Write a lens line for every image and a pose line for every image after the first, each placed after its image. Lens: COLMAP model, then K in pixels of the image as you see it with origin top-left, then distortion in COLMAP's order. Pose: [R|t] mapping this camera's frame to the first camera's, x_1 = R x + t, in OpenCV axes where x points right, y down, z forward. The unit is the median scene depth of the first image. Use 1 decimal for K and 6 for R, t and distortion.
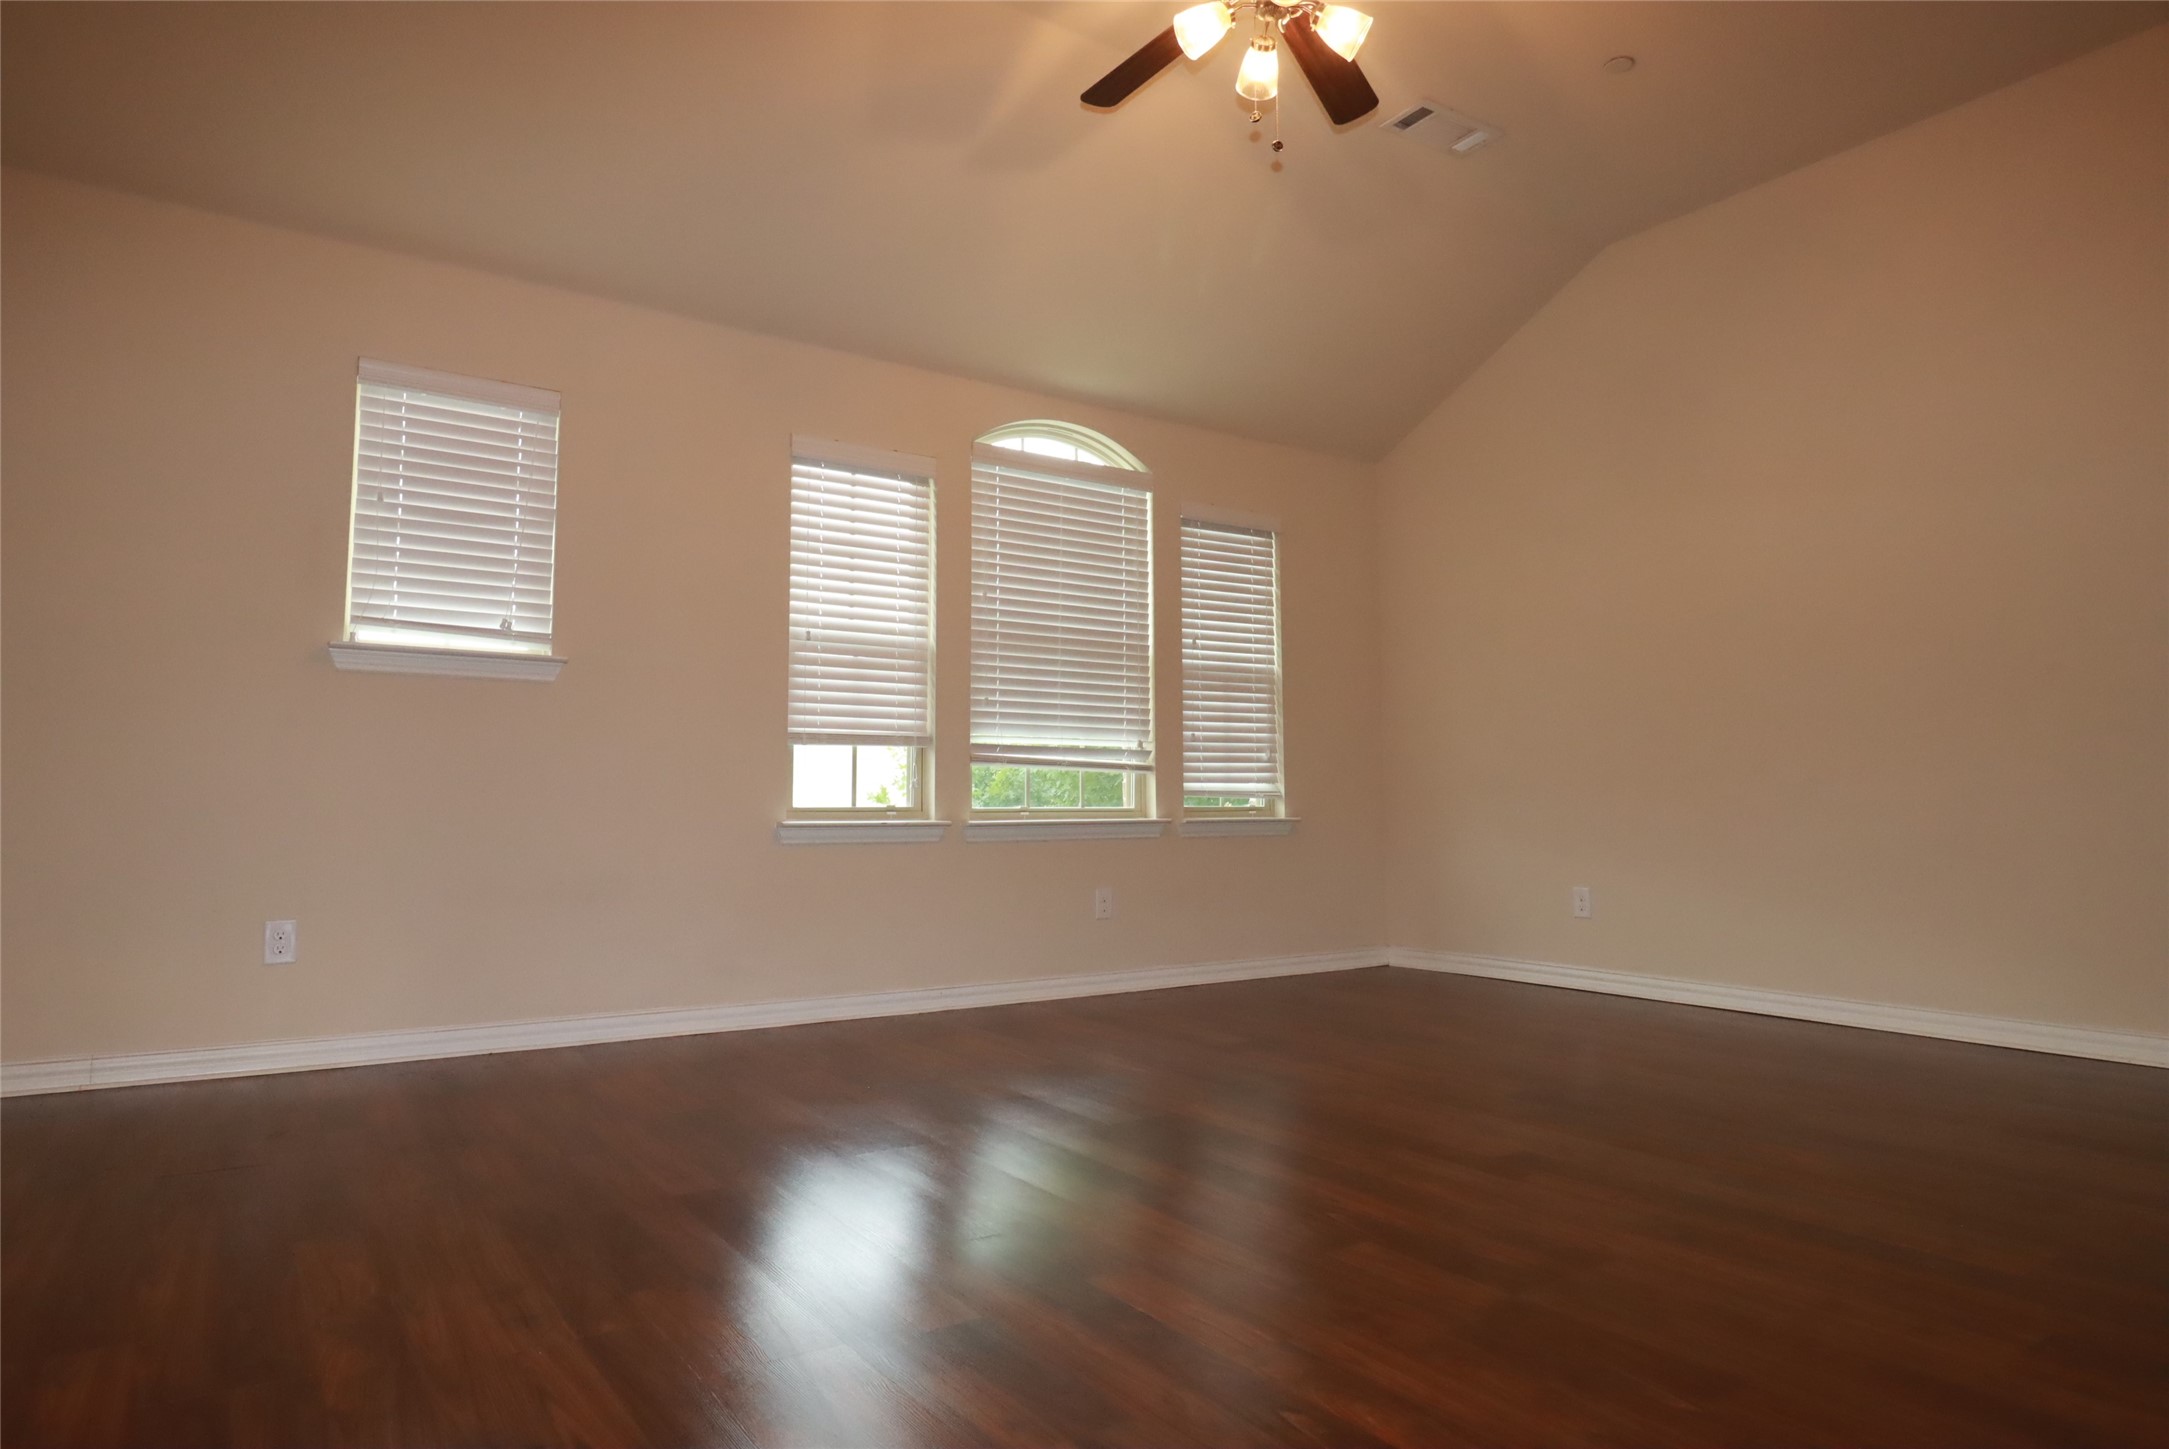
lens RADIAL K [[1297.9, 0, 1086.6], [0, 1297.9, 697.4], [0, 0, 1]] dist [0.003162, 0.000153]
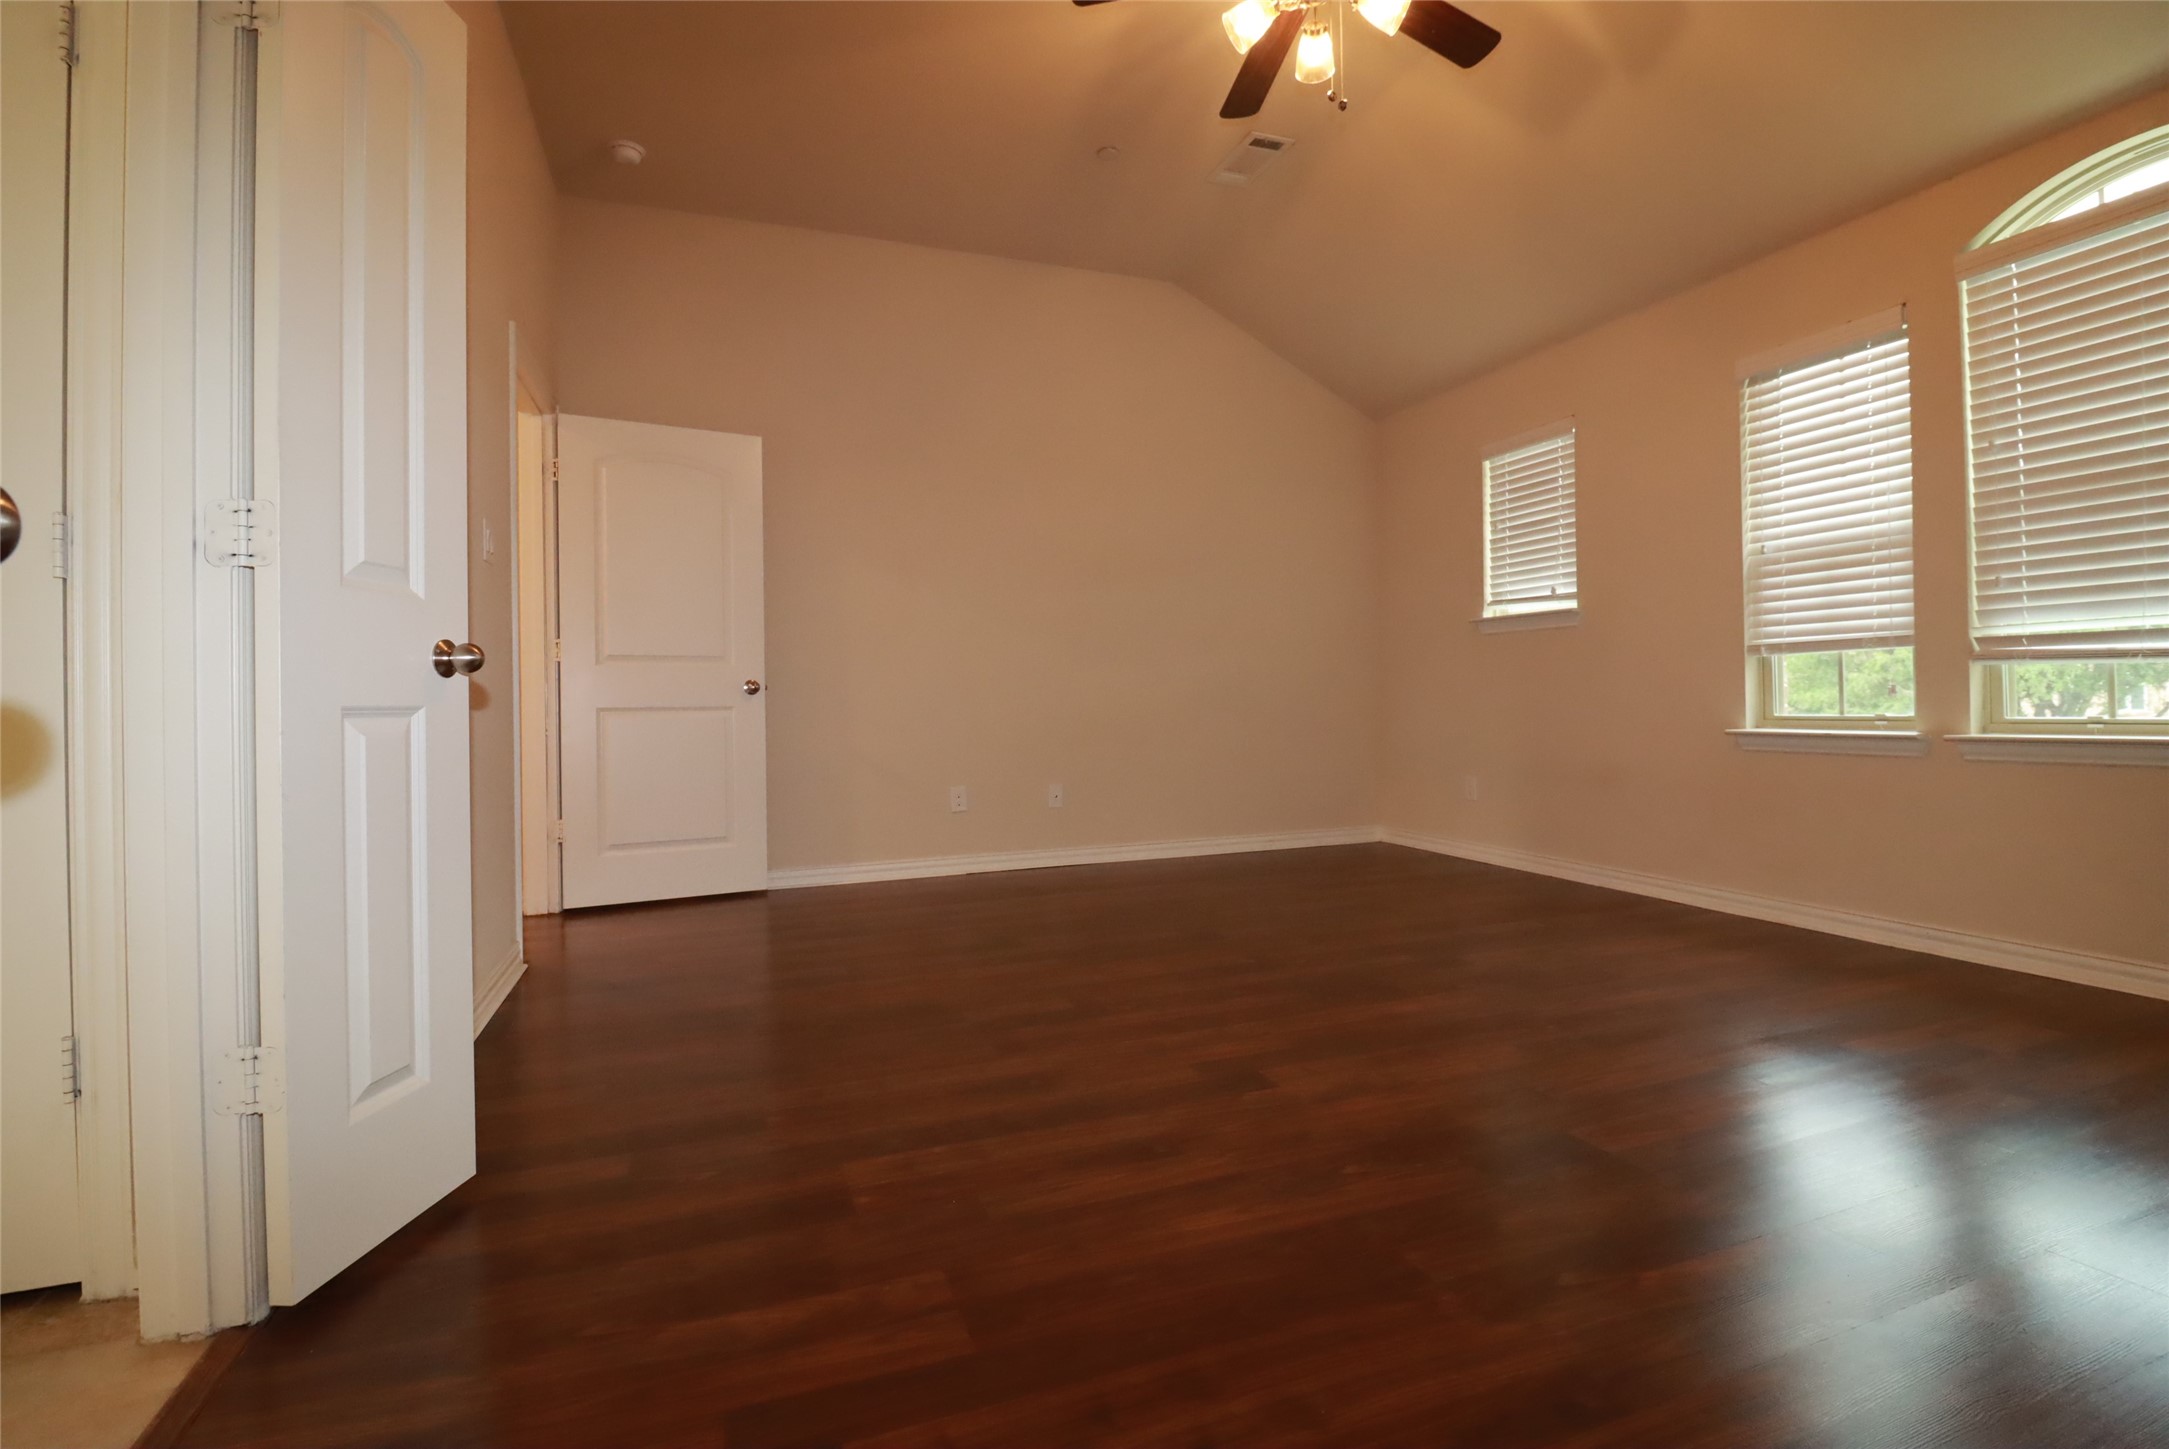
lens RADIAL K [[1002.1, 0, 1087.5], [0, 1002.1, 703.2], [0, 0, 1]] dist [-0.001572, -0.013295]
pose [[-0.241173, 0.002049, -0.970480, 0.659136], [0.098659, 0.994869, -0.022417, 0.036997], [0.965454, -0.101153, -0.240138, 0.642895]]
